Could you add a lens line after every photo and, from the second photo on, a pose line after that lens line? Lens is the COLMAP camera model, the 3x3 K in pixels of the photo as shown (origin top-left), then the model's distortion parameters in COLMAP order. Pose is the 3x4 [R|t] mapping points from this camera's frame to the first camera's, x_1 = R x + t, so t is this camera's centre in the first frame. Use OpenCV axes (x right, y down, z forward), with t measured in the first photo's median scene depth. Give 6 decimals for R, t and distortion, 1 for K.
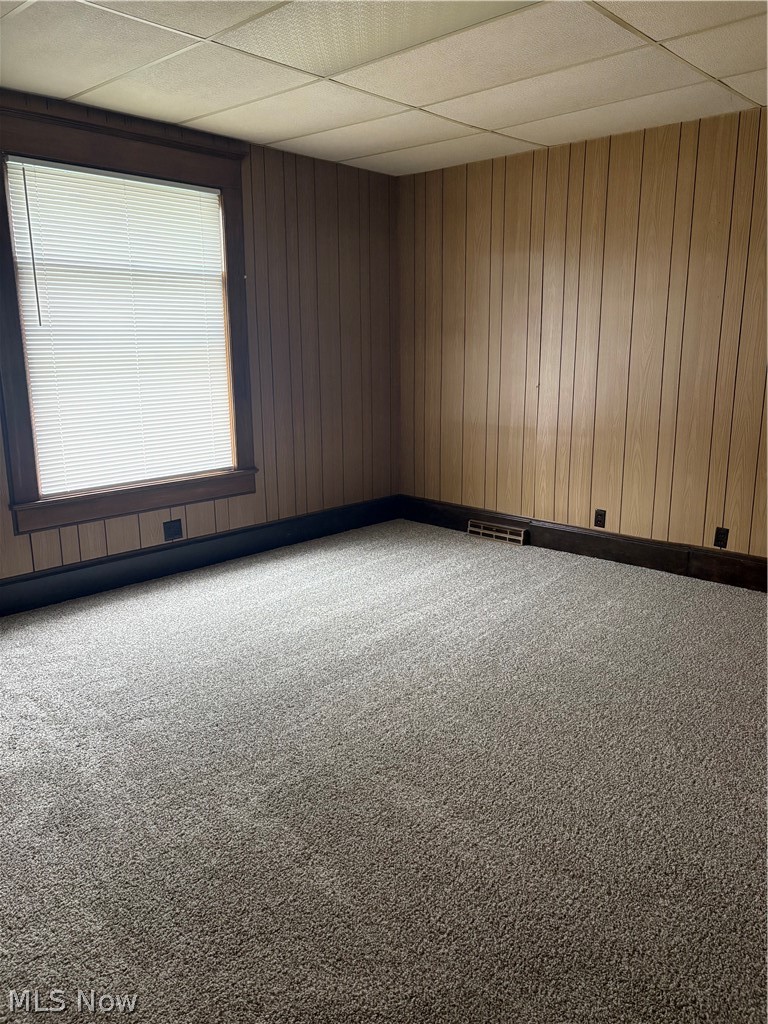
lens RADIAL K [[775.5, 0, 385.7], [0, 775.5, 518.5], [0, 0, 1]] dist [-0.002866, -0.004777]
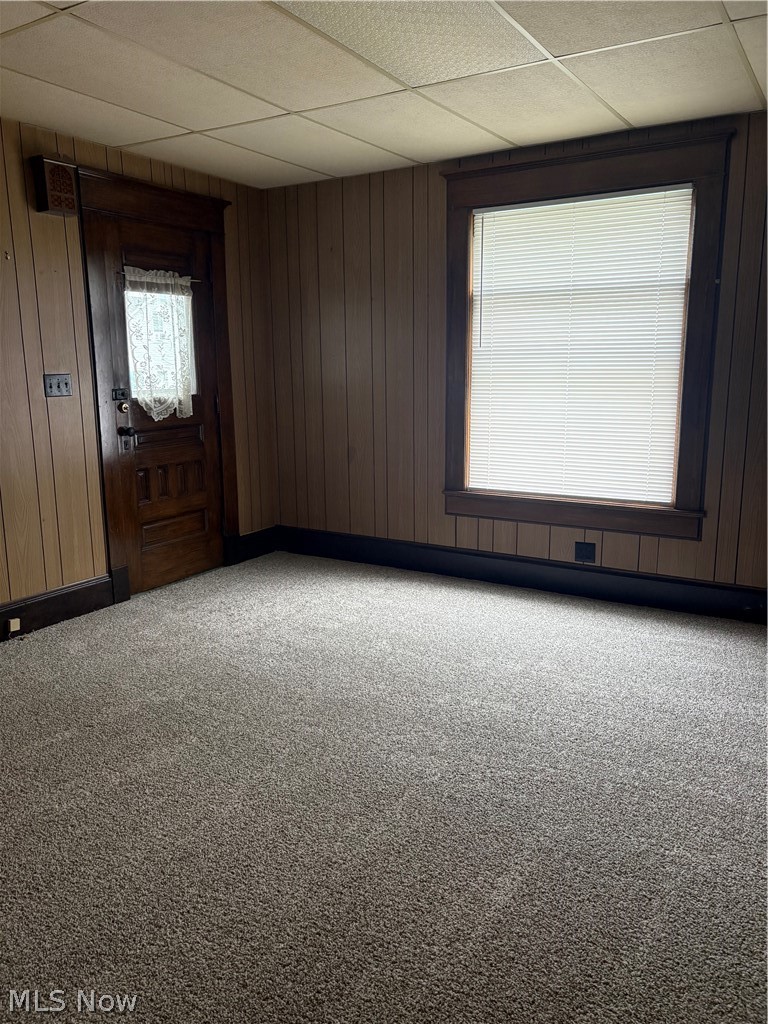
lens RADIAL K [[775.5, 0, 385.7], [0, 775.5, 518.5], [0, 0, 1]] dist [-0.002866, -0.004777]
pose [[0.183505, 0.197915, -0.962889, 0.637650], [-0.209991, 0.964805, 0.158289, -0.133341], [0.960328, 0.173151, 0.218606, 0.563407]]
